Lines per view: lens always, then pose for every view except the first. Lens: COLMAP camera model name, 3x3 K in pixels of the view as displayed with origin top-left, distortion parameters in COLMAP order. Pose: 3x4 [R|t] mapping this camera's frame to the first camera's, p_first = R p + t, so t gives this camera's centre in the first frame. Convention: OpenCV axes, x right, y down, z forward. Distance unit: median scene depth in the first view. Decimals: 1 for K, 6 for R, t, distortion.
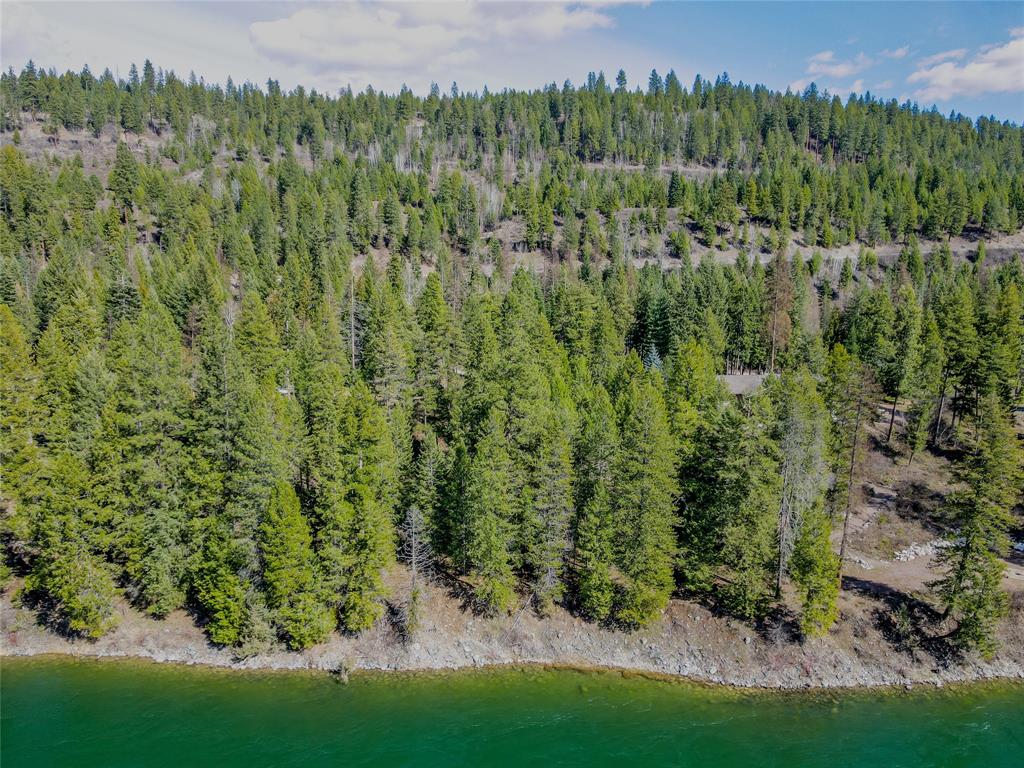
lens RADIAL K [[739.0, 0, 501.1], [0, 739.0, 382.3], [0, 0, 1]] dist [0.027530, -0.019482]
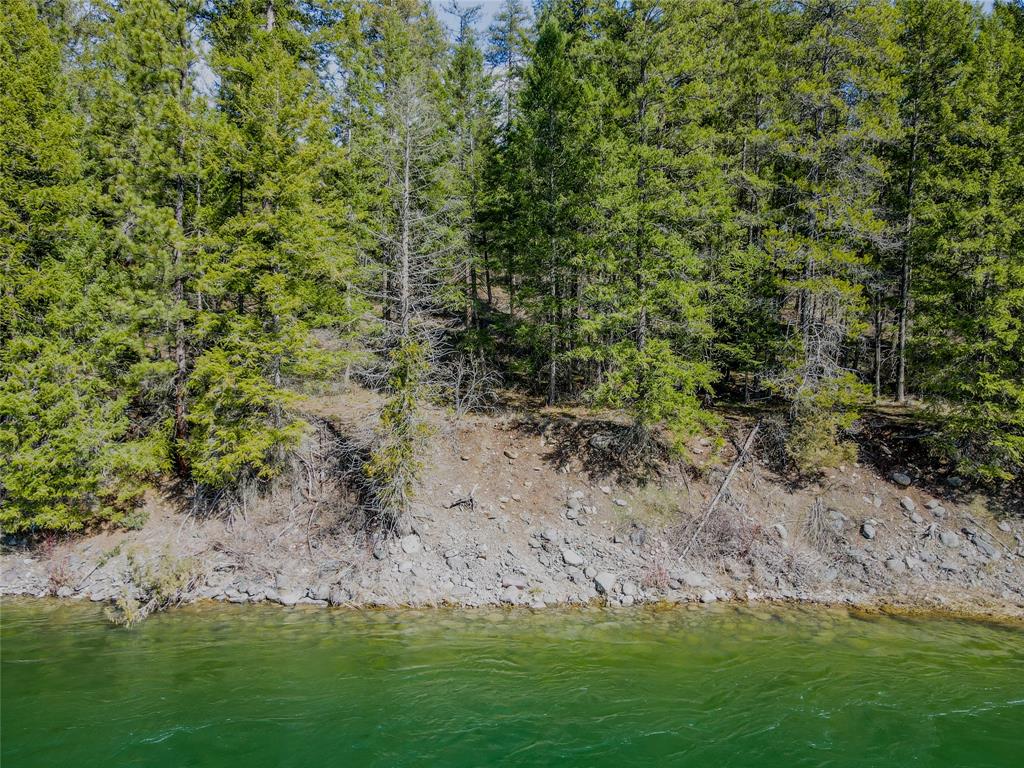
lens RADIAL K [[739.0, 0, 510.7], [0, 739.0, 384.6], [0, 0, 1]] dist [0.027530, -0.019482]
pose [[0.997922, 0.002609, -0.064382, -0.033775], [-0.011834, 0.989605, -0.143326, 0.215950], [0.063339, 0.143790, 0.987579, 0.444547]]
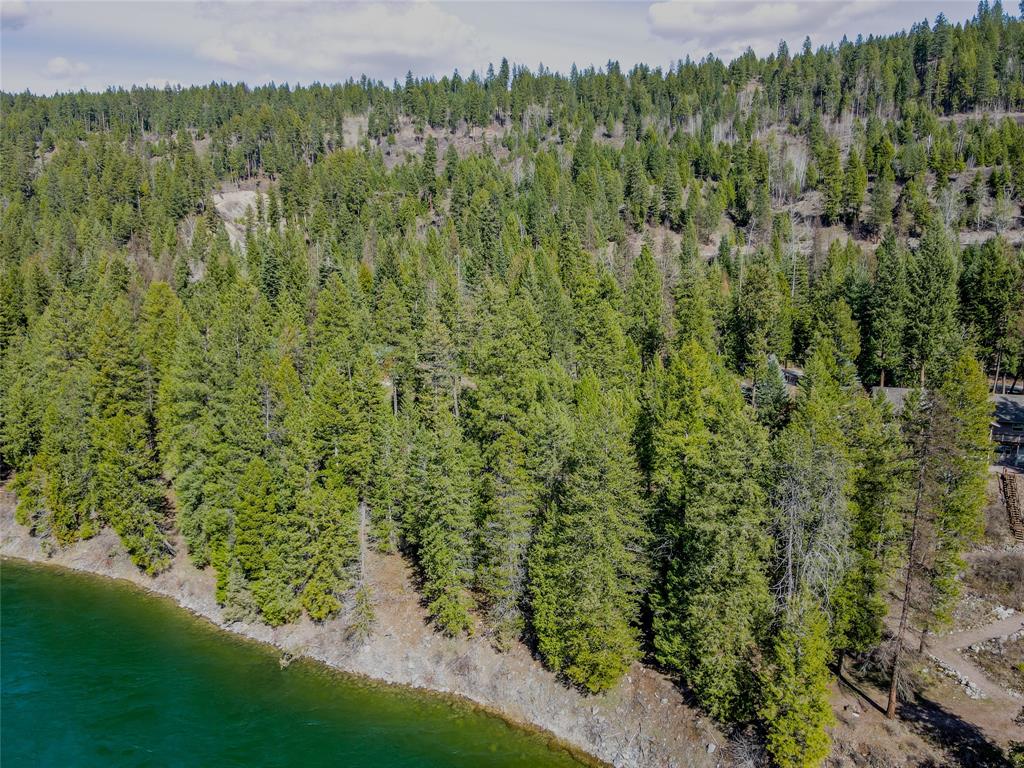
lens RADIAL K [[739.0, 0, 514.6], [0, 739.0, 383.7], [0, 0, 1]] dist [0.027530, -0.019482]
pose [[0.883448, 0.075663, -0.462379, 0.301281], [-0.062478, 0.997085, 0.043787, -0.023159], [0.464344, -0.009795, 0.885601, 0.161177]]
